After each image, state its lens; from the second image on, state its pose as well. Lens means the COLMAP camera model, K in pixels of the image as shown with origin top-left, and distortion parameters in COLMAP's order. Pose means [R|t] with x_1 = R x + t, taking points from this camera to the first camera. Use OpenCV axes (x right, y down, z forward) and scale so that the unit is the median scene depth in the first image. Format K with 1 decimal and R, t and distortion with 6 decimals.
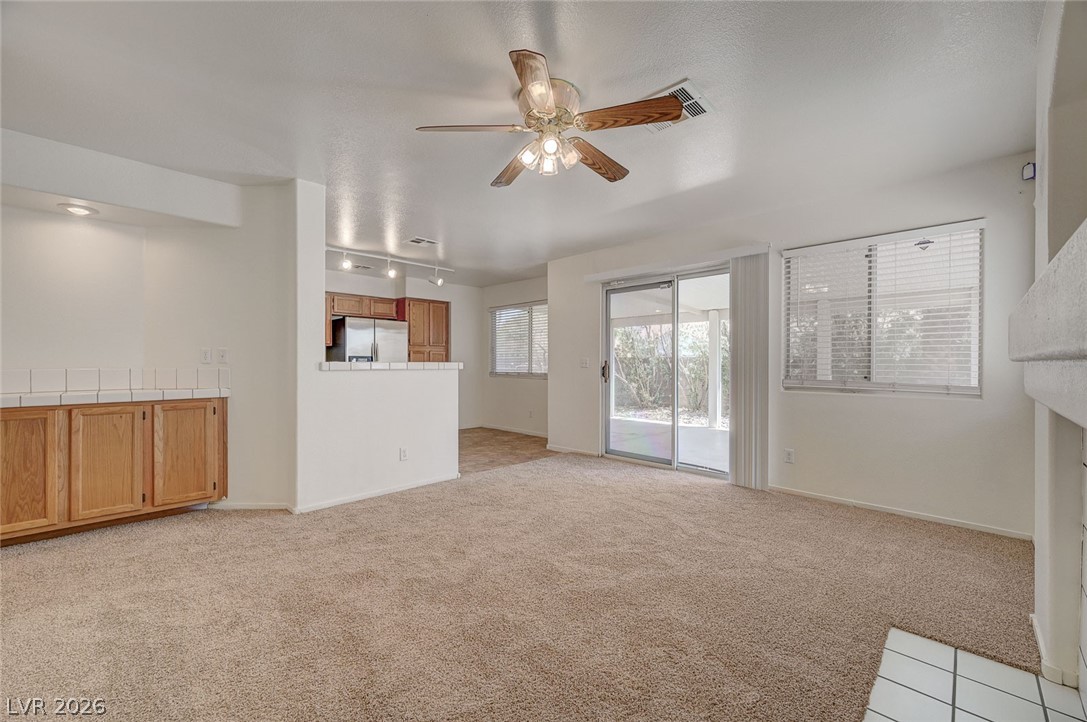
lens RADIAL K [[435.0, 0, 543.5], [0, 435.0, 361.0], [0, 0, 1]] dist [-0.001855, 0.000741]
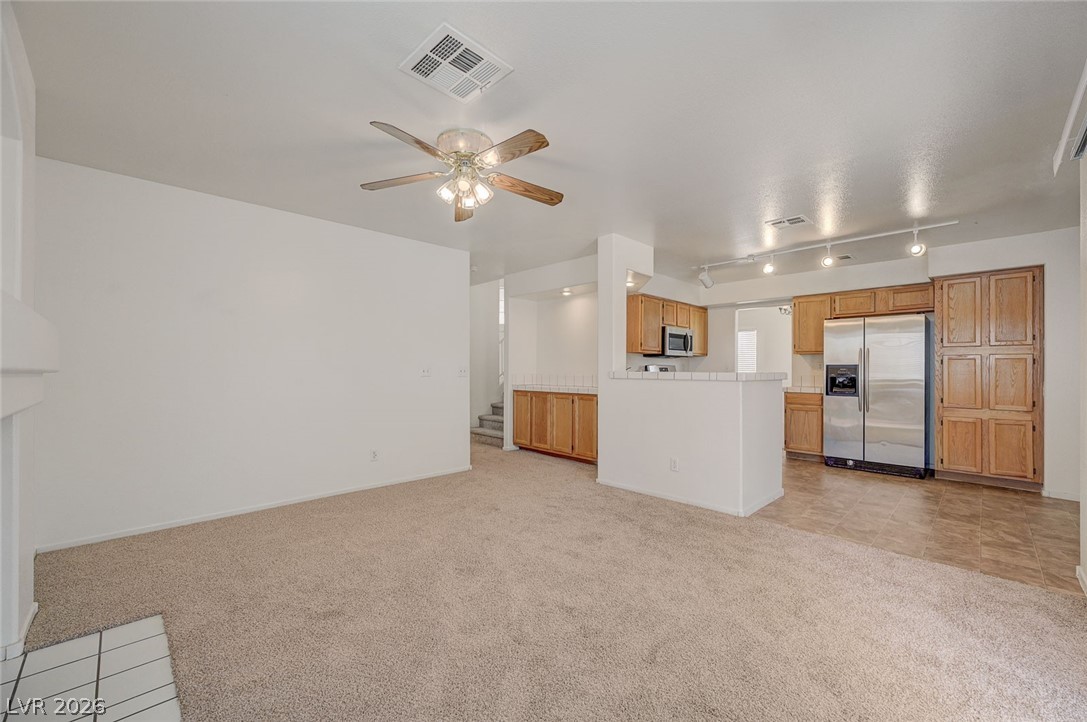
lens RADIAL K [[435.0, 0, 543.5], [0, 435.0, 361.0], [0, 0, 1]] dist [-0.001855, 0.000741]
pose [[-0.018937, -0.021292, -0.999594, 0.676608], [-0.001448, 0.999773, -0.021269, -0.000170], [0.999820, 0.001045, -0.018964, 0.715785]]
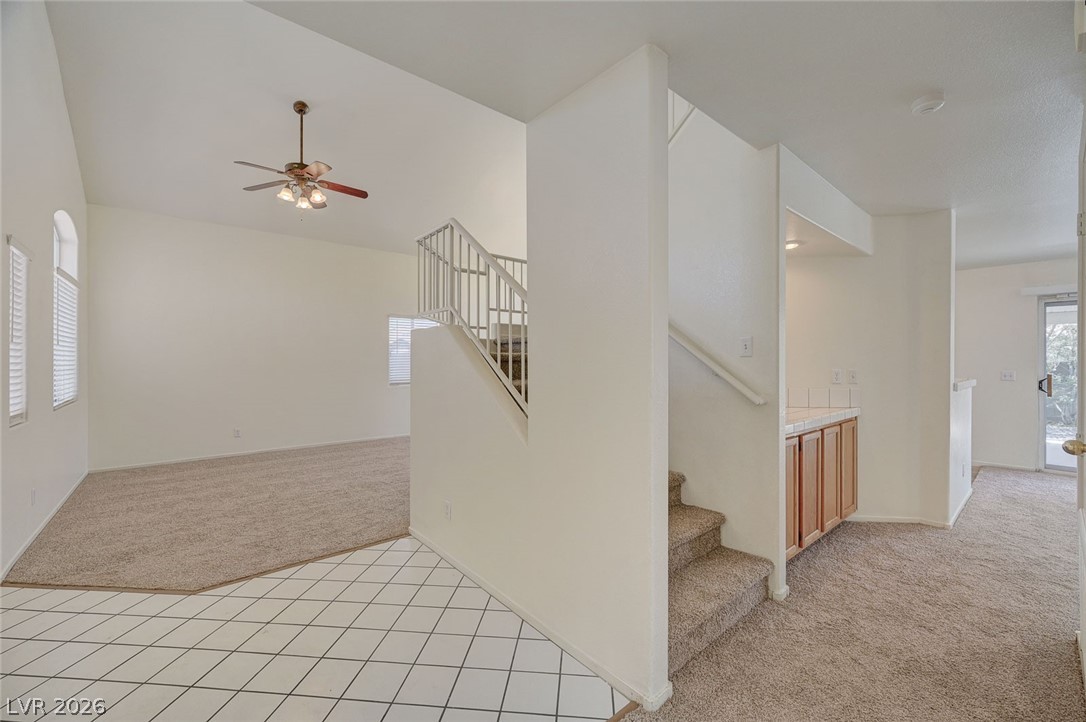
lens RADIAL K [[434.6, 0, 543.0], [0, 434.6, 361.0], [0, 0, 1]] dist [-0.001855, 0.000741]
pose [[0.996064, -0.000217, -0.088633, -1.204261], [0.000497, 0.999995, 0.003140, -0.046199], [0.088632, -0.003172, 0.996059, -0.106302]]
